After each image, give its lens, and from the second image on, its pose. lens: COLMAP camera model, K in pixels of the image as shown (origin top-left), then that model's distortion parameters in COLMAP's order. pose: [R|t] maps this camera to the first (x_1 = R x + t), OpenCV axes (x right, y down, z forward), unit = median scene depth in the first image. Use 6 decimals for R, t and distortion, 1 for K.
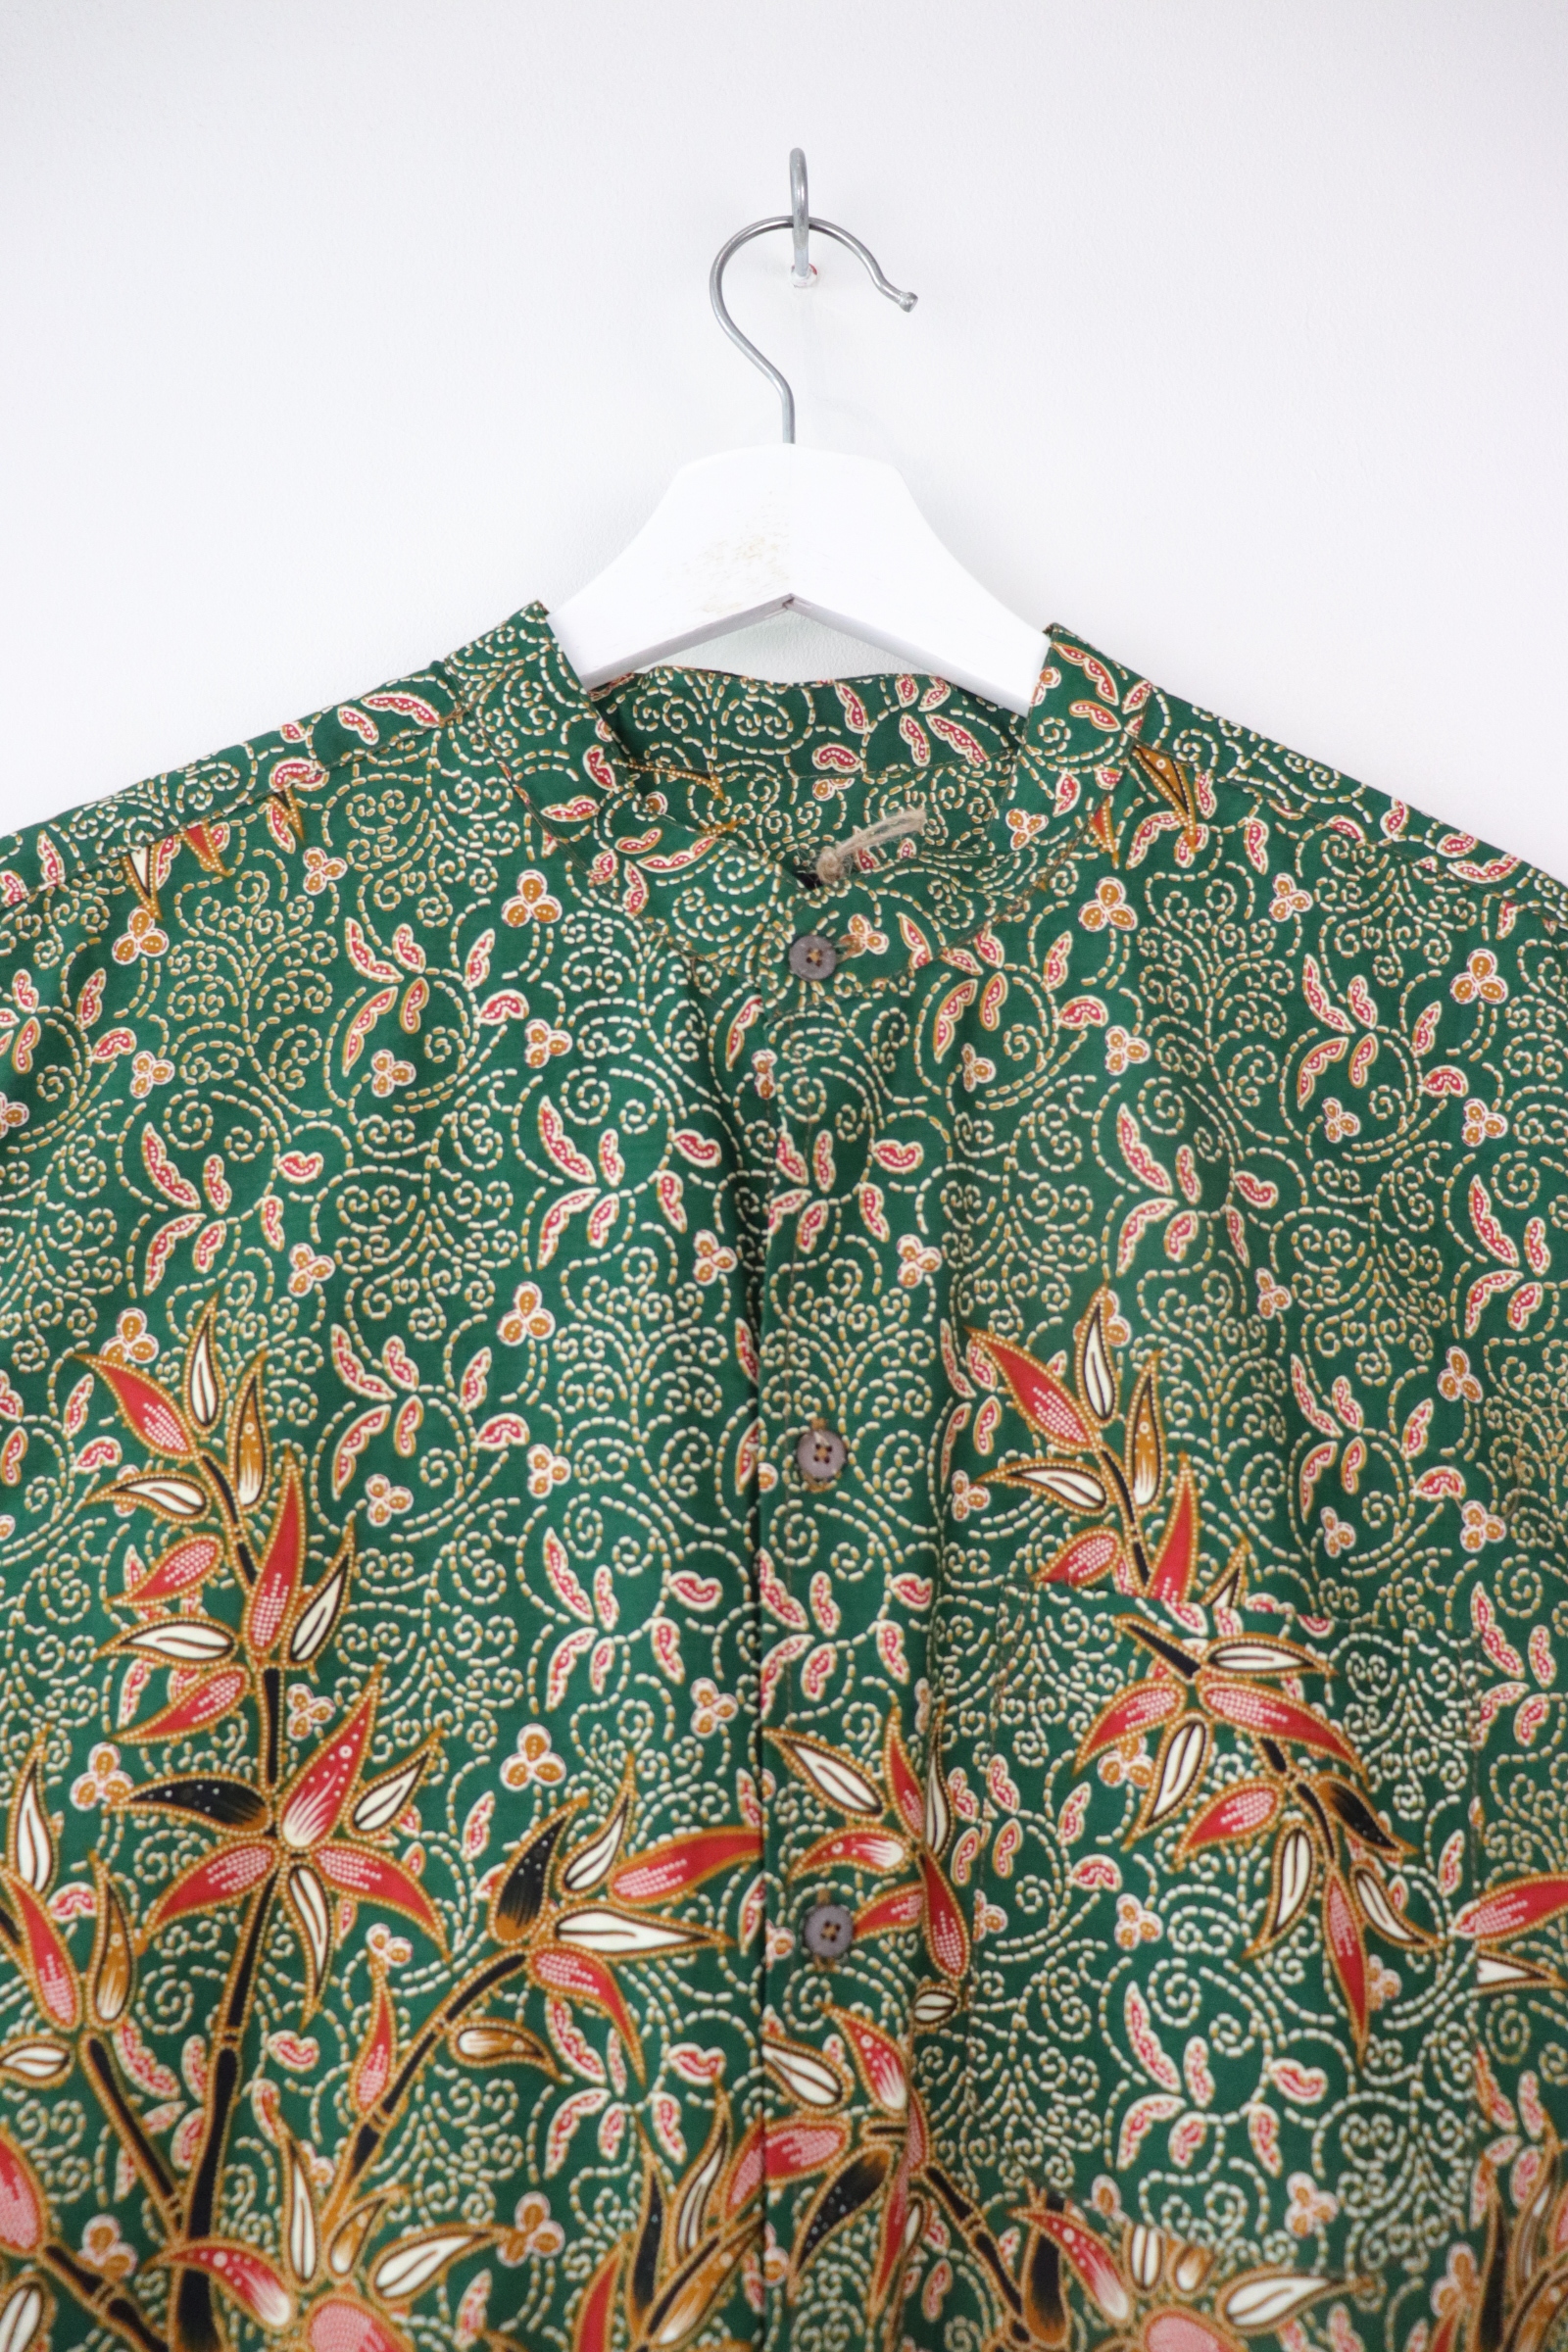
lens RADIAL K [[1928.5, 0, 773.6], [0, 1928.5, 1168.3], [0, 0, 1]] dist [-0.193518, 0.192226]
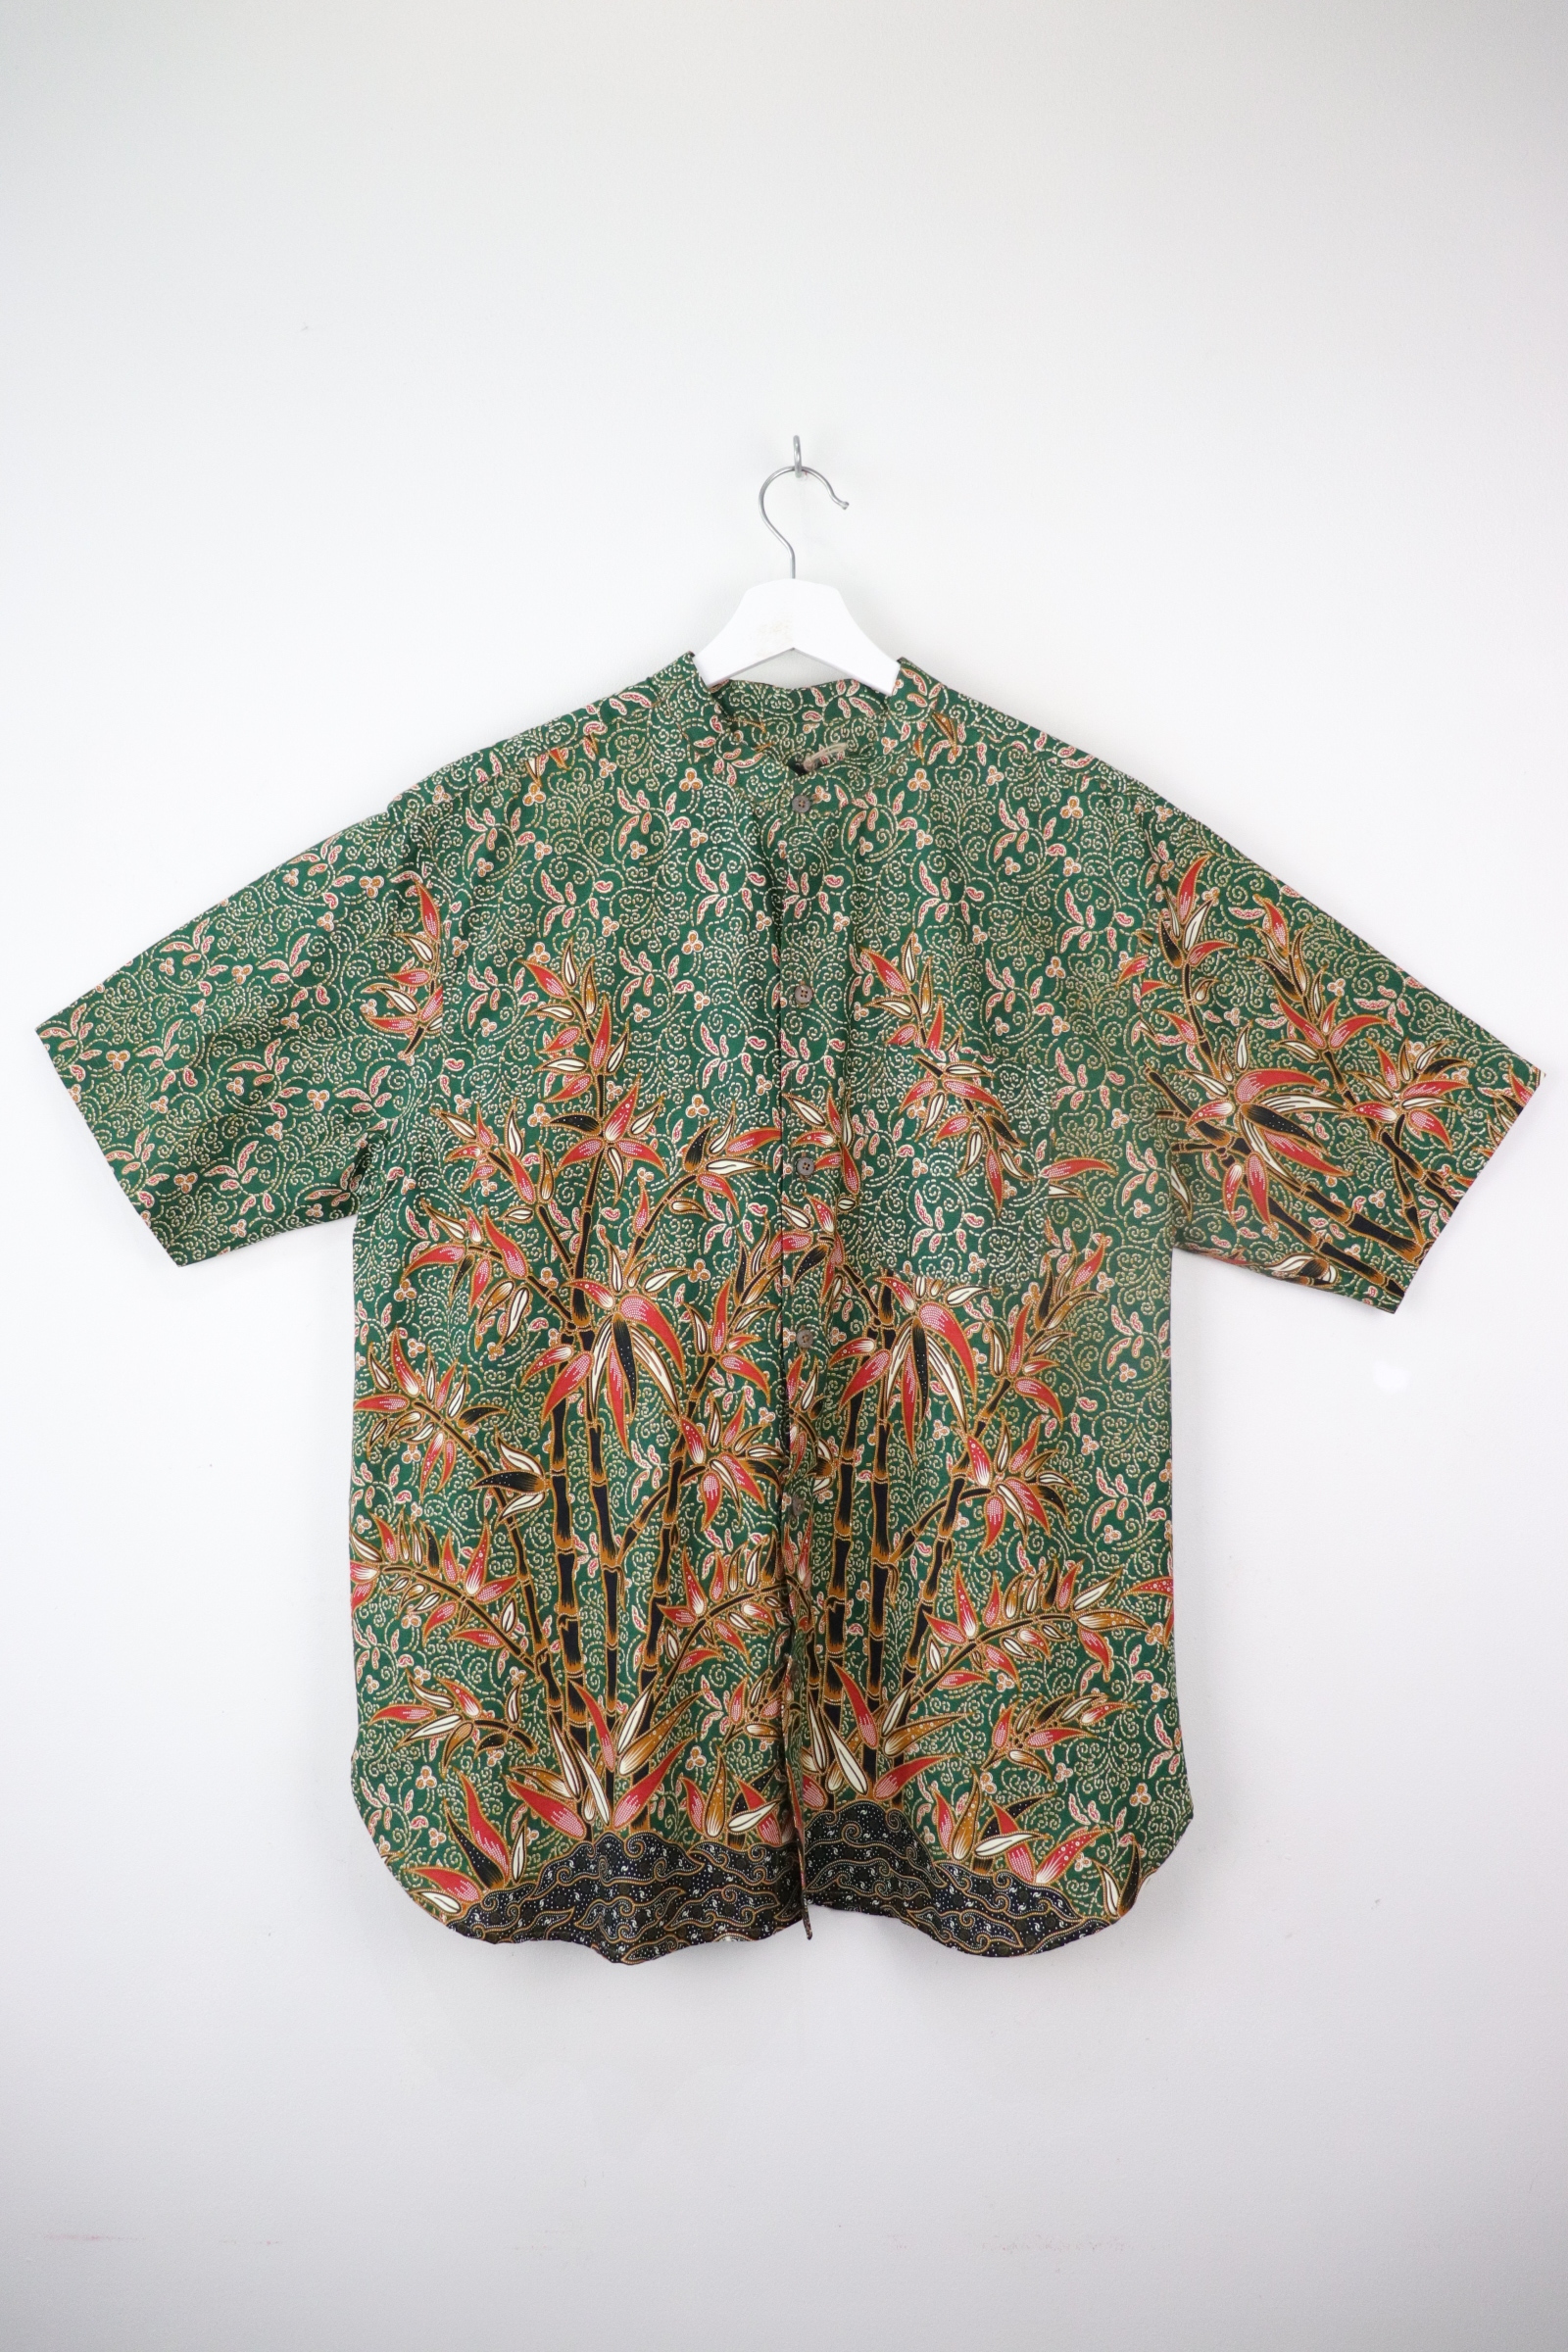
lens RADIAL K [[1928.5, 0, 773.6], [0, 1928.5, 1168.3], [0, 0, 1]] dist [-0.193518, 0.192226]
pose [[0.999677, 0.000644, -0.025421, 0.050717], [0.004180, 0.981919, 0.189257, -0.119767], [0.025083, -0.189303, 0.981598, -1.663163]]
